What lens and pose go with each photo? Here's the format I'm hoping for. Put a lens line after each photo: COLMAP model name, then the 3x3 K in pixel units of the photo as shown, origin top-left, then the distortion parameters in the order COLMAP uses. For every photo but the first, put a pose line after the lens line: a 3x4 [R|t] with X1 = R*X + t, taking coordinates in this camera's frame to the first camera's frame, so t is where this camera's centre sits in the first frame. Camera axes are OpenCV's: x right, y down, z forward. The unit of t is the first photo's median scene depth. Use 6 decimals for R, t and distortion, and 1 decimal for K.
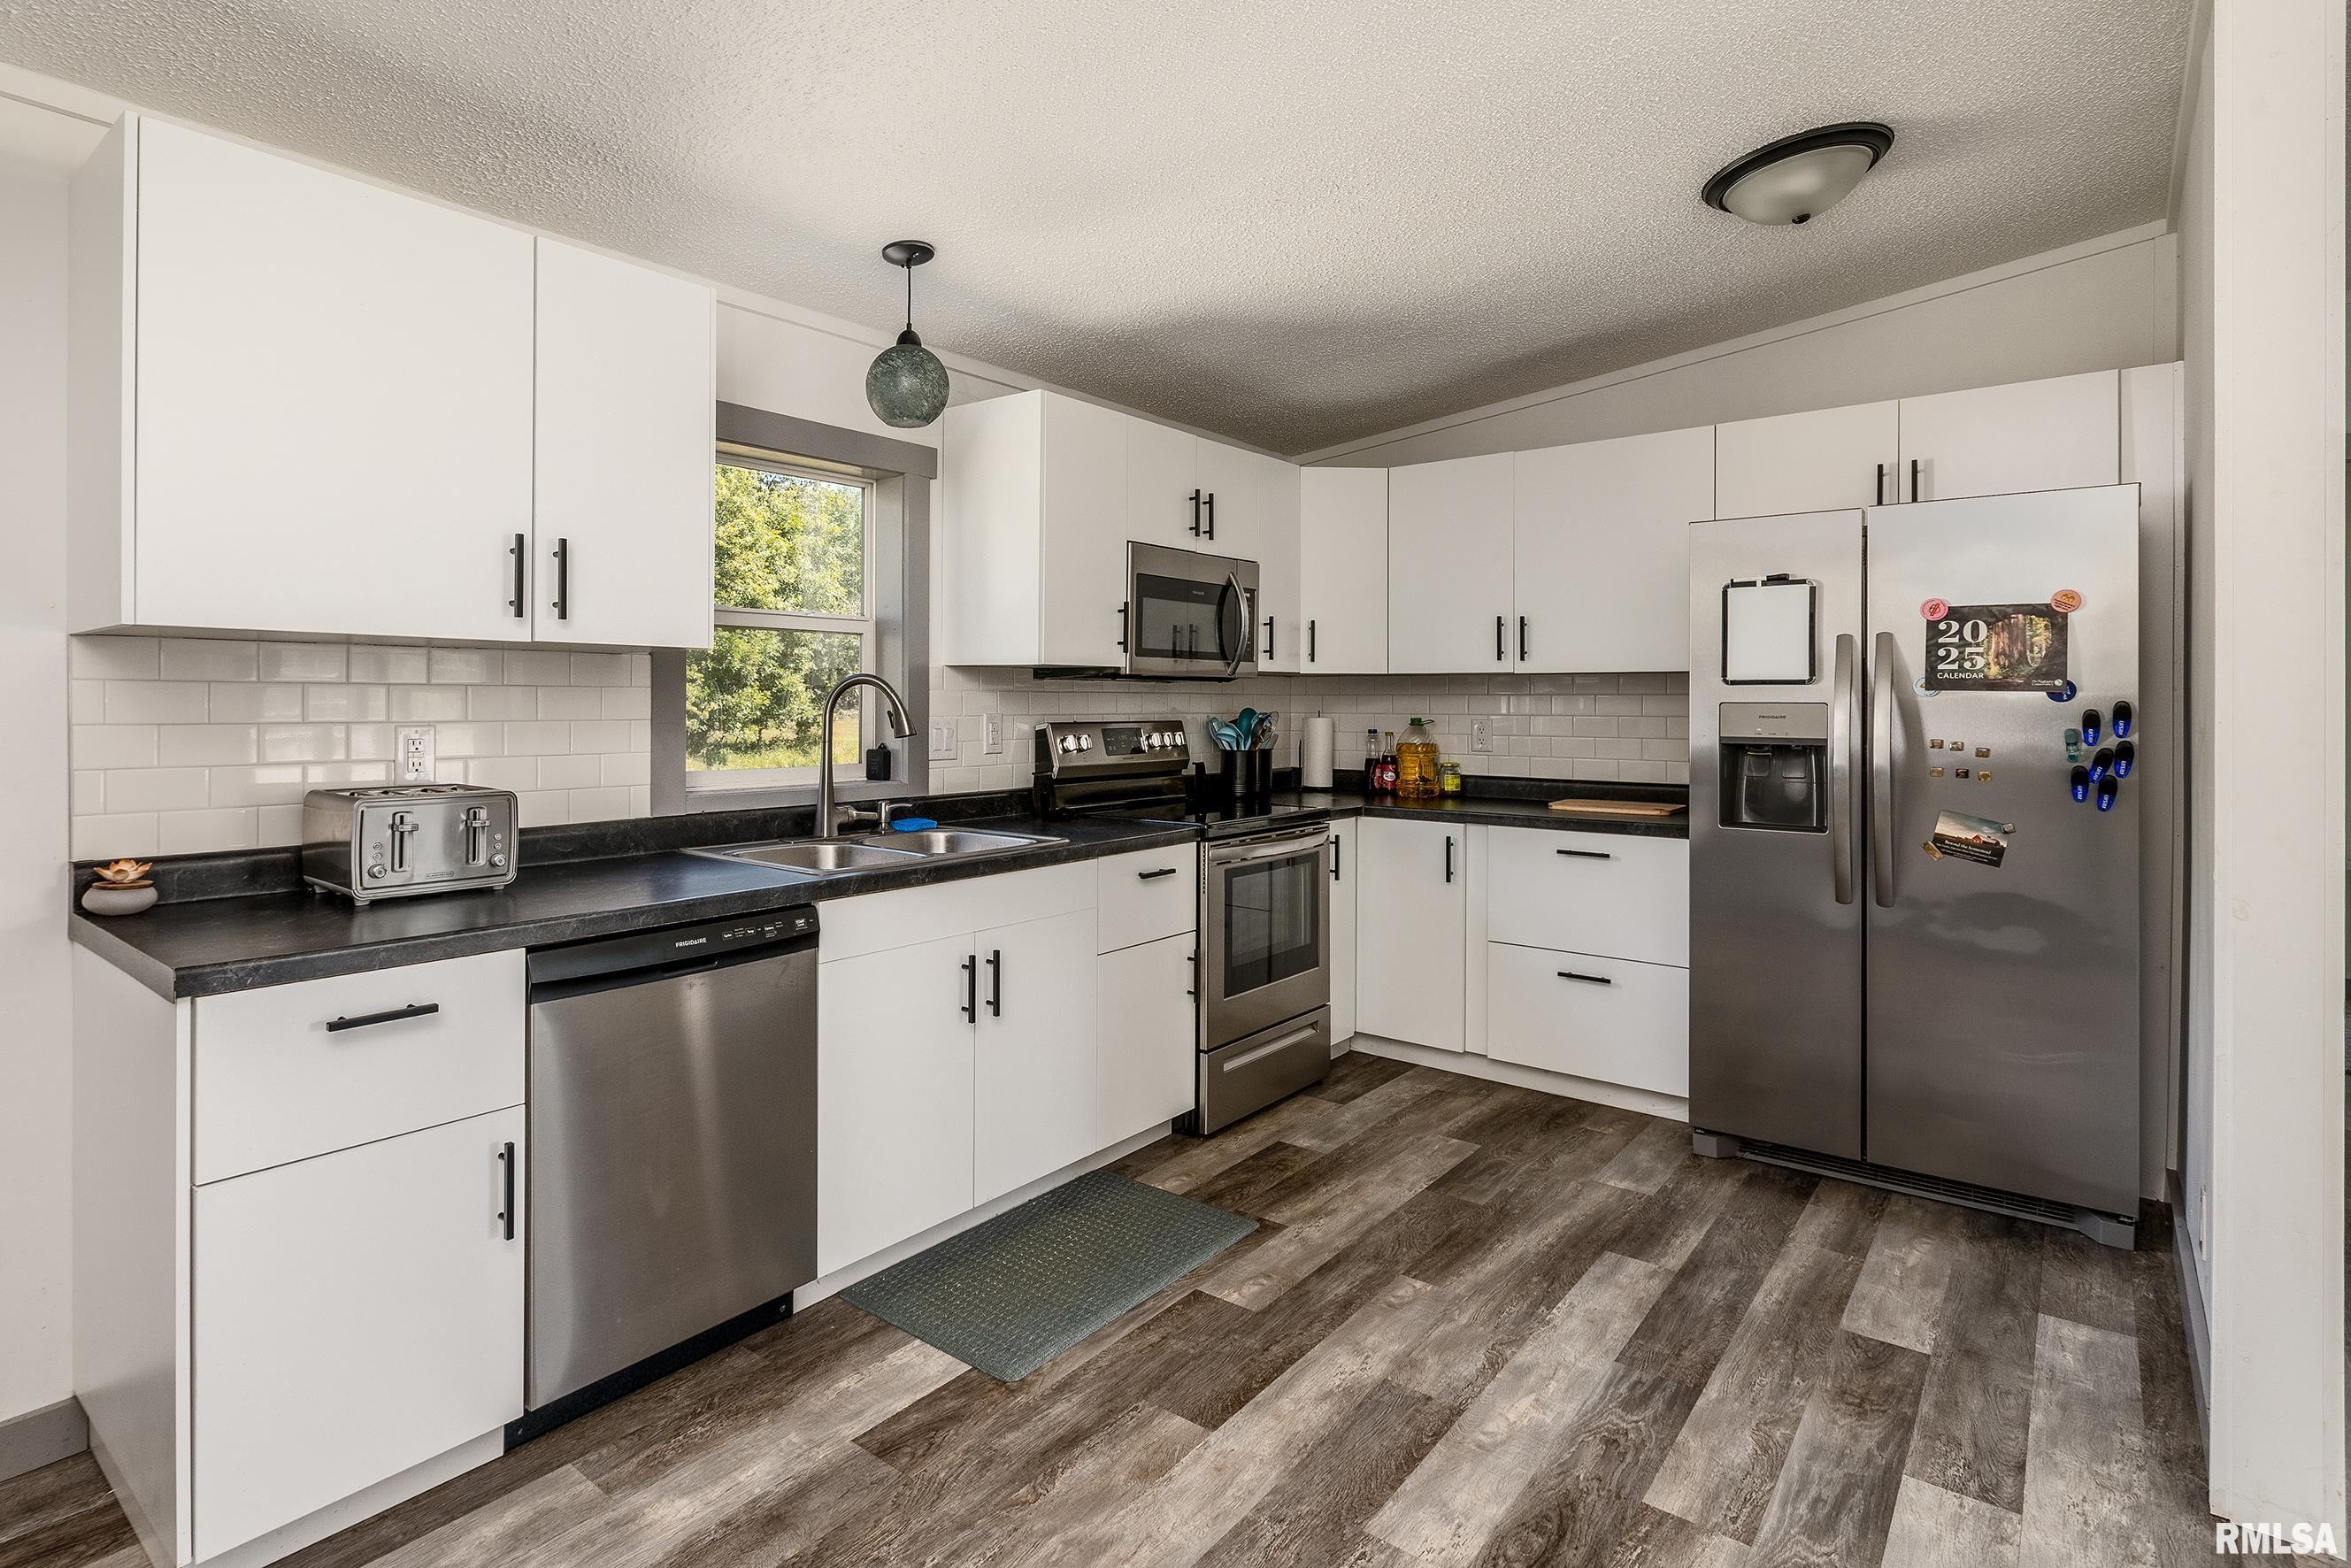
lens RADIAL K [[1155.3, 0, 1153.6], [0, 1155.3, 699.4], [0, 0, 1]] dist [0.000081, 0.001078]
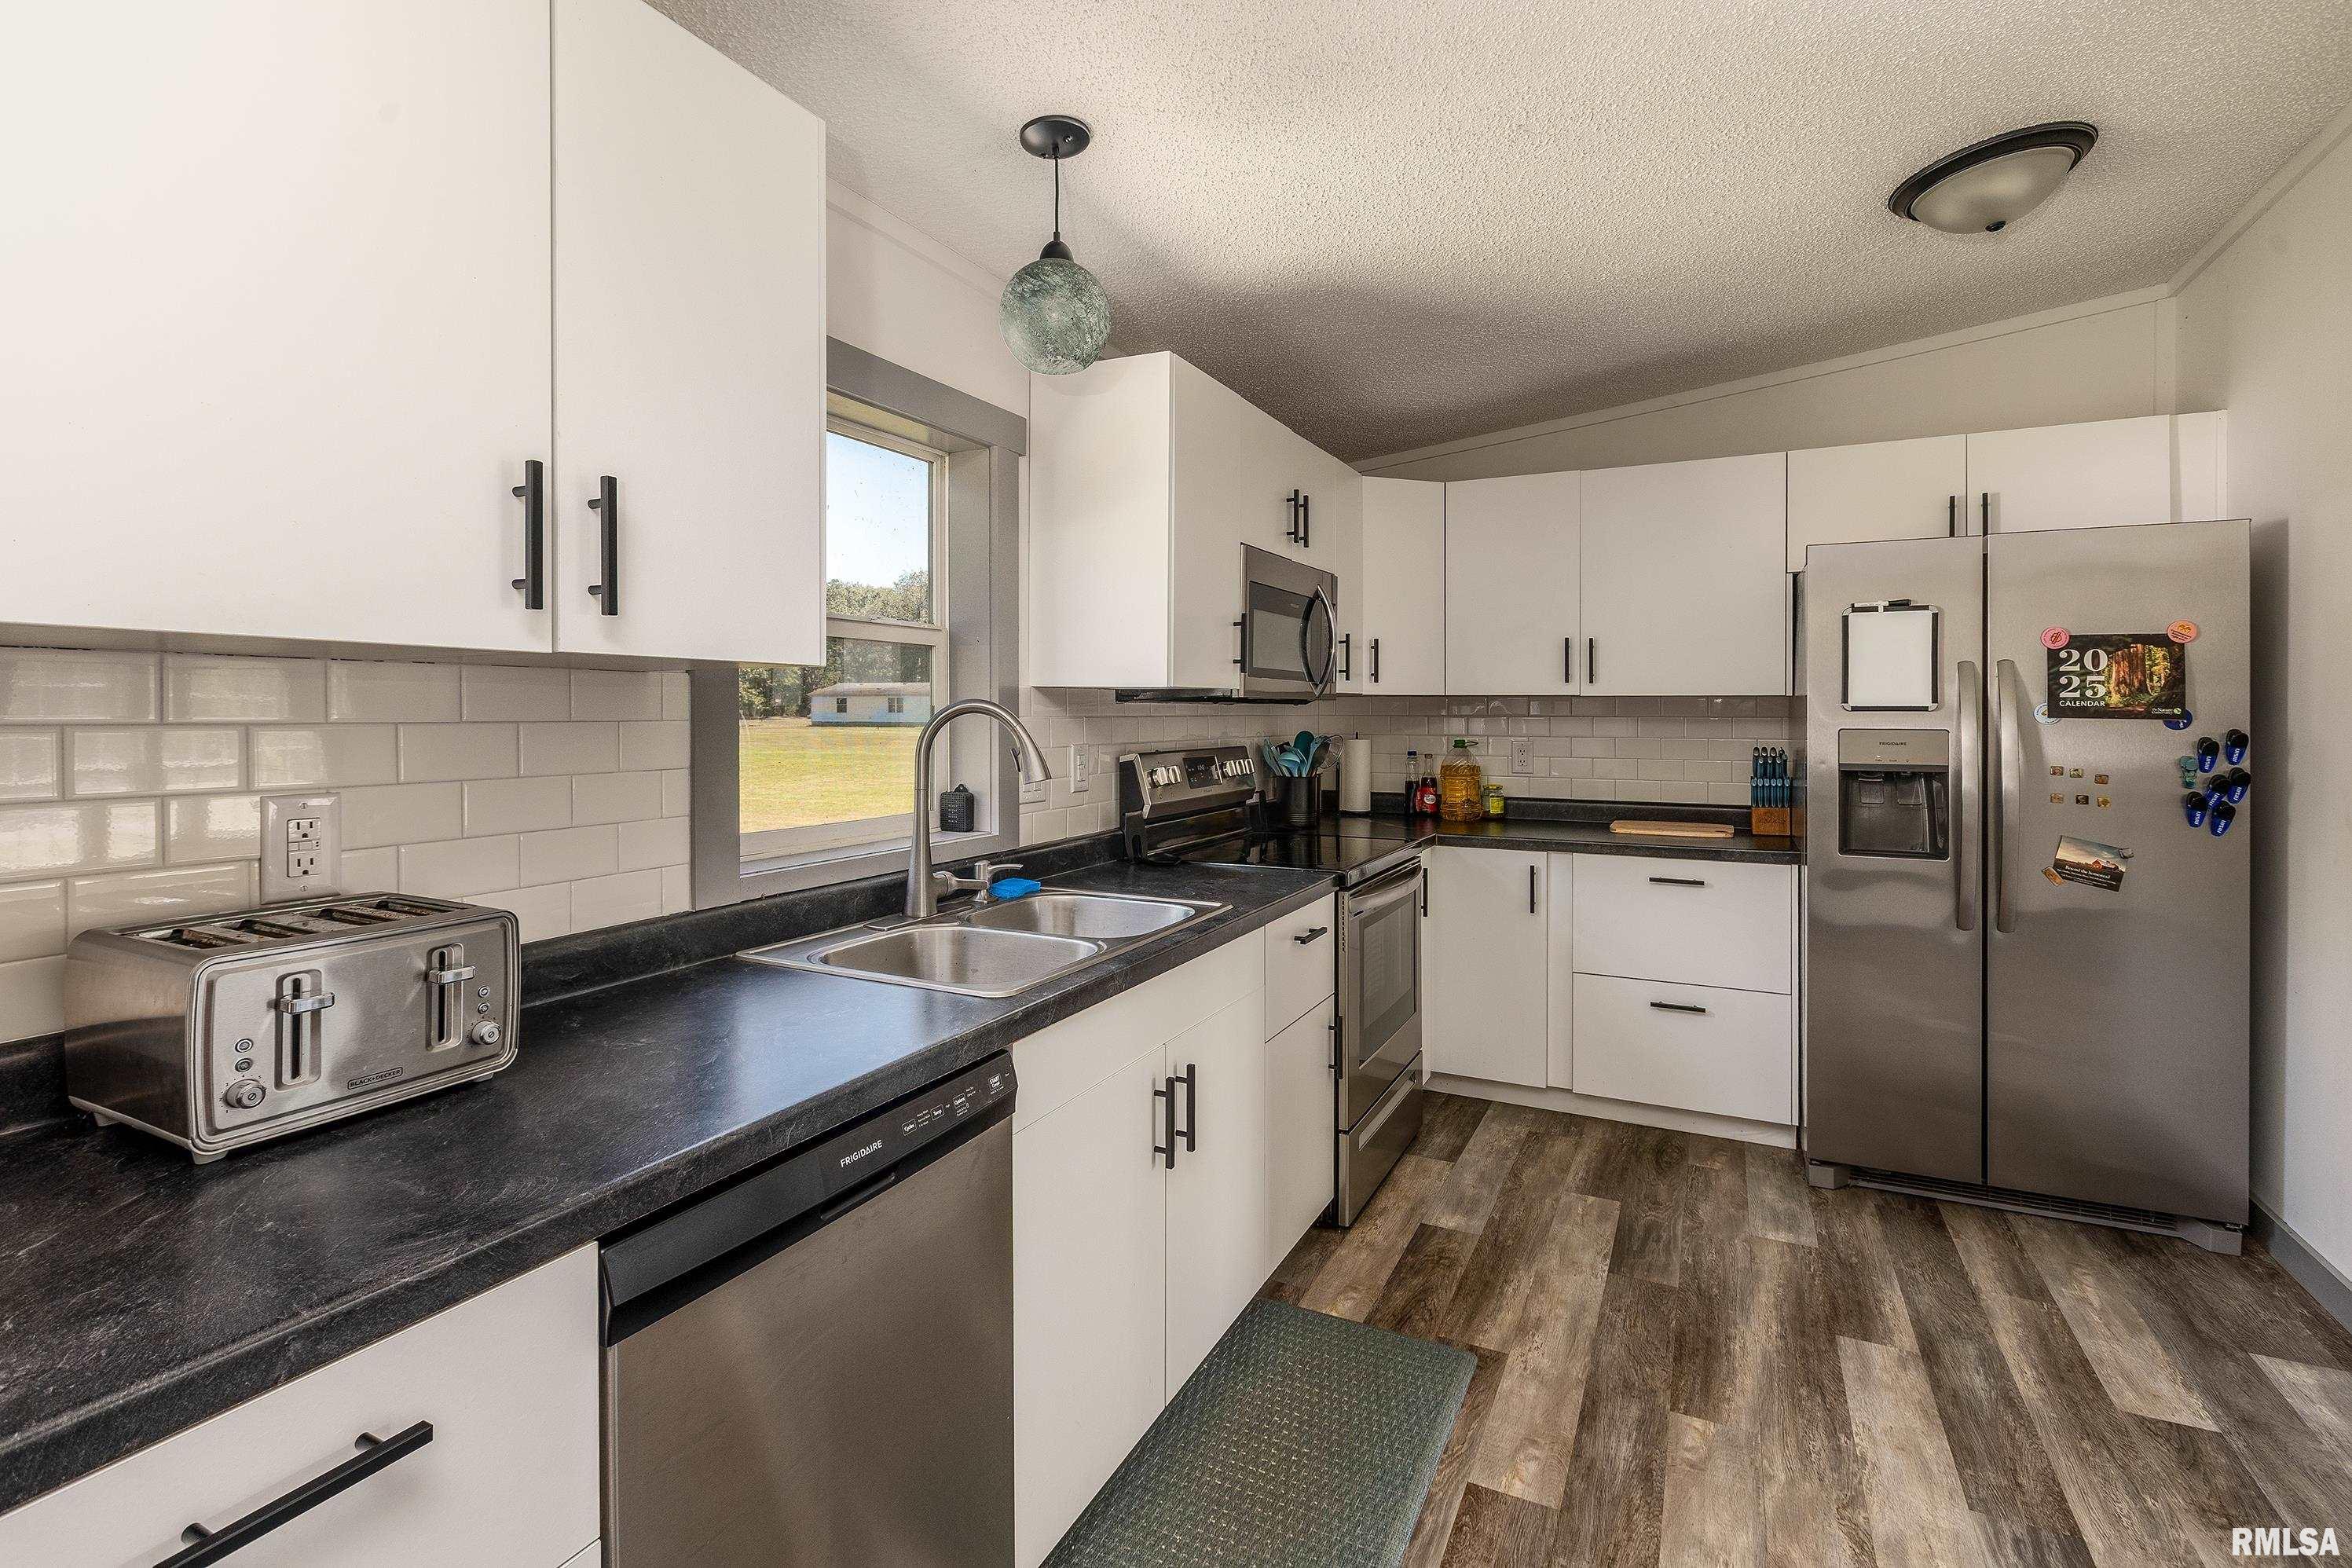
lens RADIAL K [[1014.5, 0, 1243.4], [0, 1014.5, 720.8], [0, 0, 1]] dist [0.004374, -0.002459]
pose [[0.973469, -0.002157, 0.228807, -0.227980], [-0.000687, 0.999924, 0.012347, -0.016219], [-0.228816, -0.012177, 0.973393, 0.306128]]
